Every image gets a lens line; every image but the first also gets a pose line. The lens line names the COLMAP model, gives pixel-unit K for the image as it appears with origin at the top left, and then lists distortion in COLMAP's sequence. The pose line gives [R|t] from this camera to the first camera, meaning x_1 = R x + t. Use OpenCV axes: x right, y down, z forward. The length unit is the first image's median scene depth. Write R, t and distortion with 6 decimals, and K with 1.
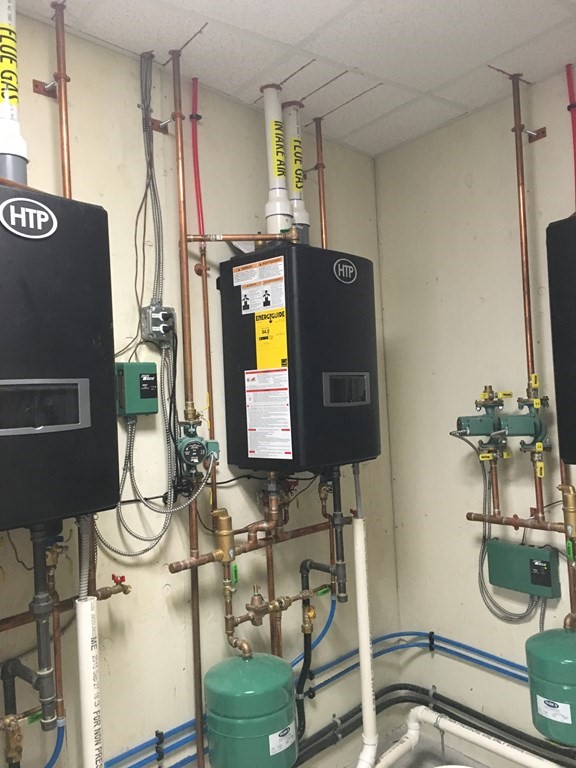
lens RADIAL K [[653.2, 0, 284.8], [0, 653.2, 380.1], [0, 0, 1]] dist [0.078658, -0.105094]
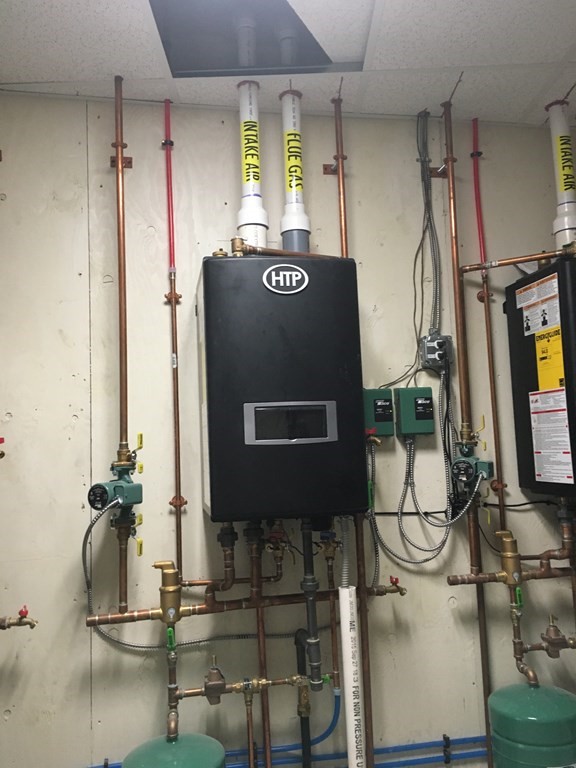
lens RADIAL K [[653.2, 0, 284.8], [0, 653.2, 380.1], [0, 0, 1]] dist [0.078658, -0.105094]
pose [[0.801197, -0.044297, -0.596759, 0.253201], [0.014509, 0.998401, -0.054631, 0.017236], [0.598225, 0.035112, 0.800559, -0.019862]]
